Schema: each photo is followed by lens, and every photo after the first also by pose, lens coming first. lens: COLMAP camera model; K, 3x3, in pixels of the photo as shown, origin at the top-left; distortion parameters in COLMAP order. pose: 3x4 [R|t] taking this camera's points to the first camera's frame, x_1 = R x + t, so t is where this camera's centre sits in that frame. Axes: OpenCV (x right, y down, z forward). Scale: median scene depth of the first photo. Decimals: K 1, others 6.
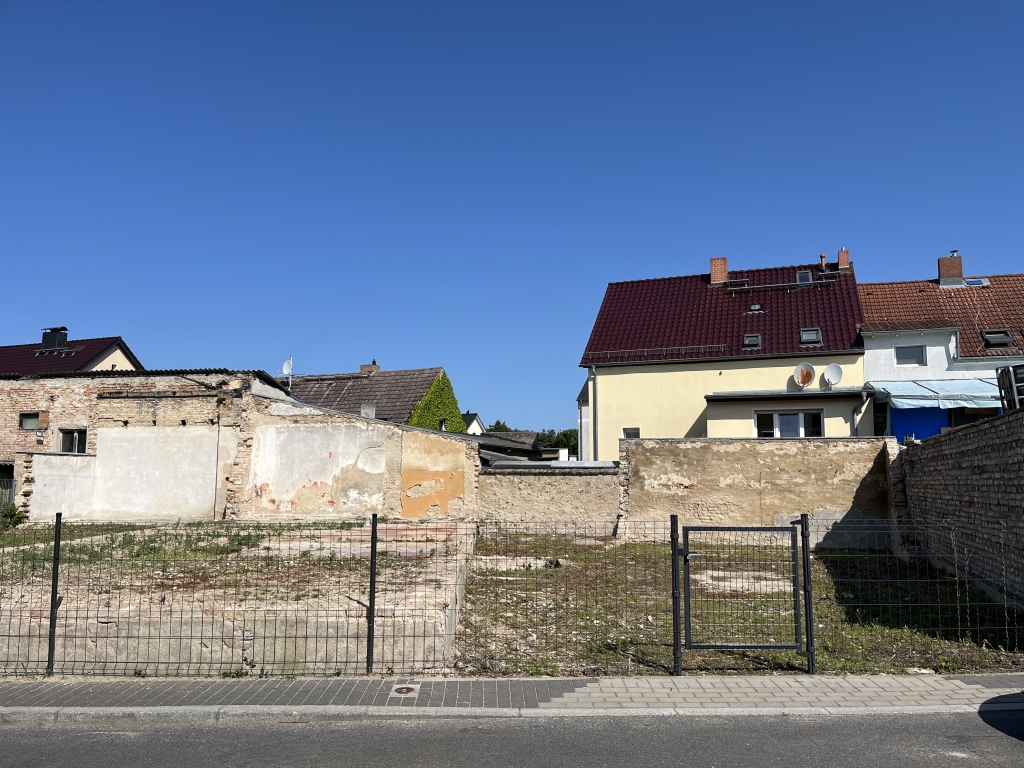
lens RADIAL K [[775.9, 0, 519.1], [0, 775.9, 389.1], [0, 0, 1]] dist [0.069701, -0.088489]
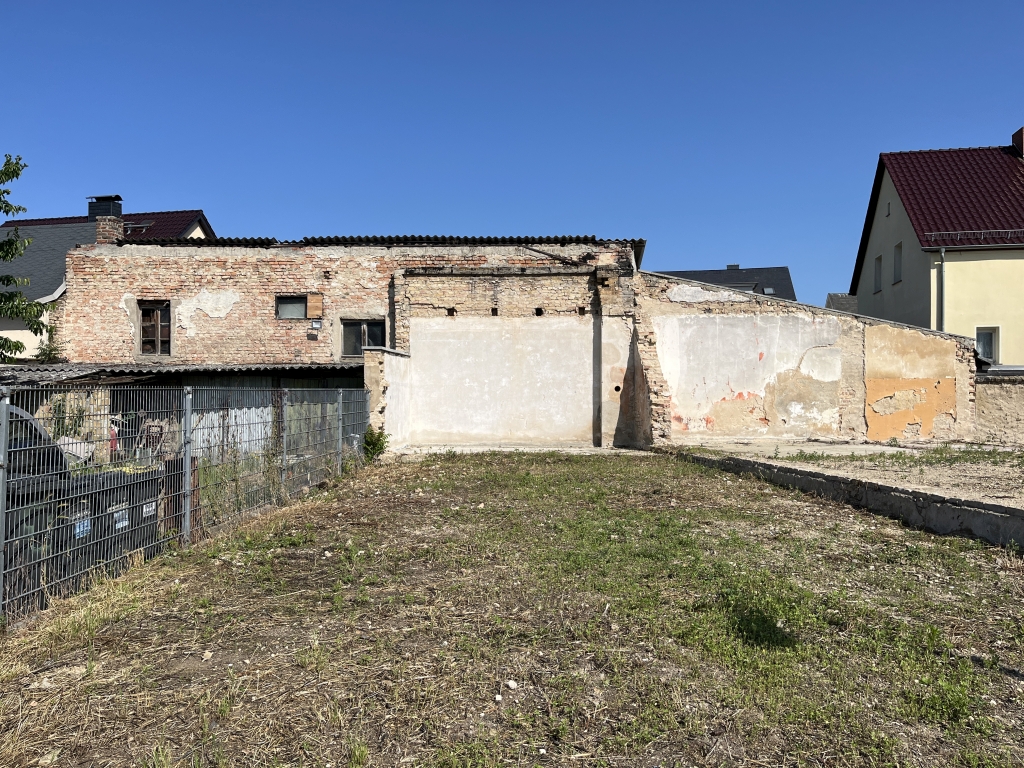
lens RADIAL K [[775.9, 0, 504.9], [0, 775.9, 390.6], [0, 0, 1]] dist [0.069701, -0.088489]
pose [[0.990021, -0.002394, 0.140902, -0.590934], [-0.013611, 0.993557, 0.112517, 0.037499], [-0.140263, -0.113312, 0.983609, 0.309891]]
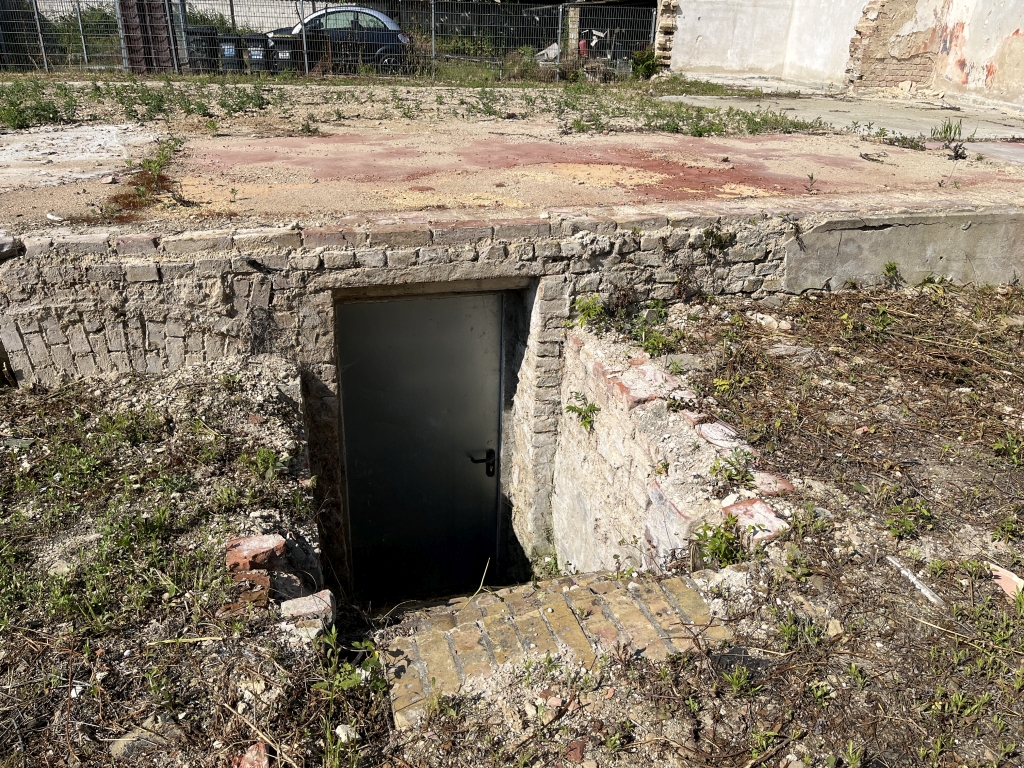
lens RADIAL K [[775.9, 0, 512.8], [0, 775.9, 387.5], [0, 0, 1]] dist [0.069701, -0.088489]
pose [[0.268278, 0.416937, -0.868441, 0.097279], [0.079063, 0.888918, 0.451192, 0.084511], [0.960092, -0.189707, 0.205513, 0.625419]]
